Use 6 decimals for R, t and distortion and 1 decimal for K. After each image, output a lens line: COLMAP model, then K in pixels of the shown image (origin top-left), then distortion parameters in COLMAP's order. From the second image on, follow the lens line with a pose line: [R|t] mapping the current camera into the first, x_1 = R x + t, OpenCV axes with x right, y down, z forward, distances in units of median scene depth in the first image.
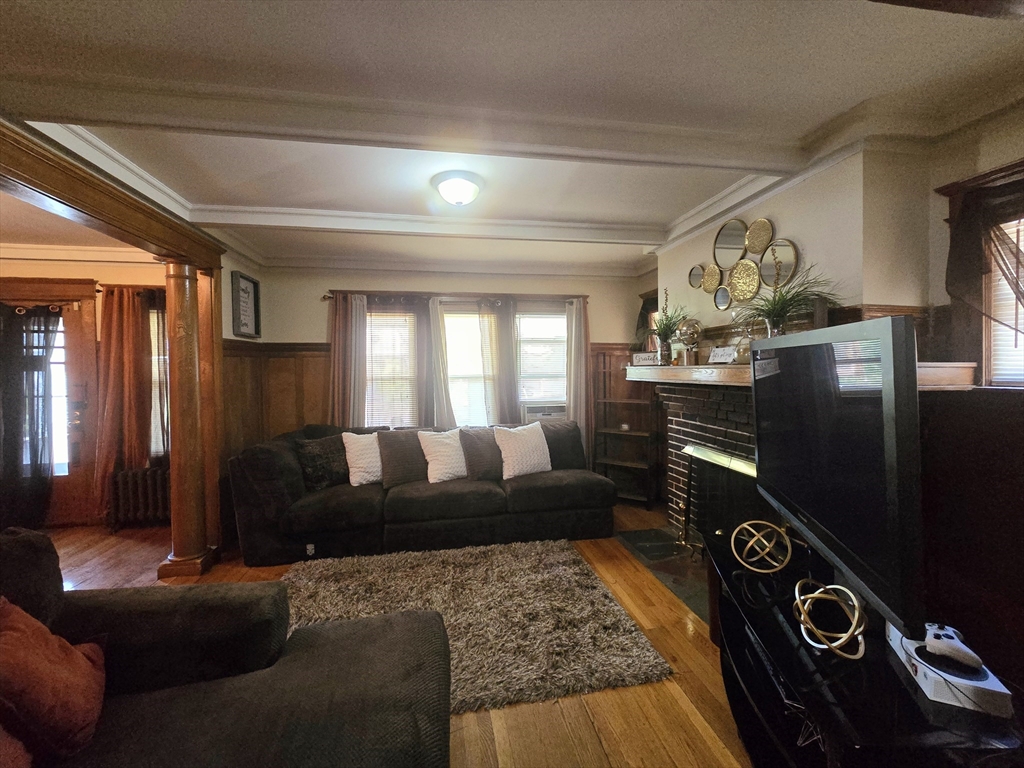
lens RADIAL K [[417.2, 0, 512.3], [0, 417.2, 374.3], [0, 0, 1]] dist [-0.000944, 0.000504]
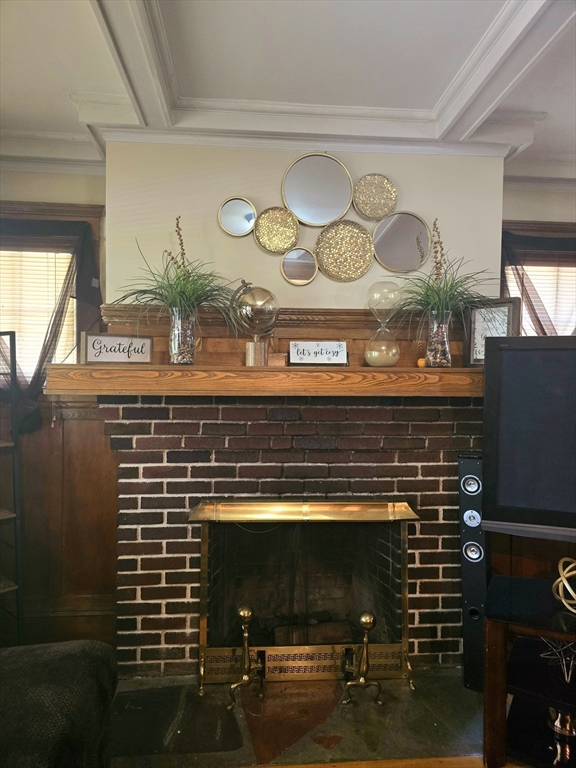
lens RADIAL K [[514.4, 0, 287.0], [0, 514.4, 383.3], [0, 0, 1]] dist [0.044186, -0.031251]
pose [[0.095960, -0.008945, 0.995345, -0.413594], [0.002618, 0.999958, 0.008734, -0.005588], [-0.995382, 0.001768, 0.095979, 1.253789]]
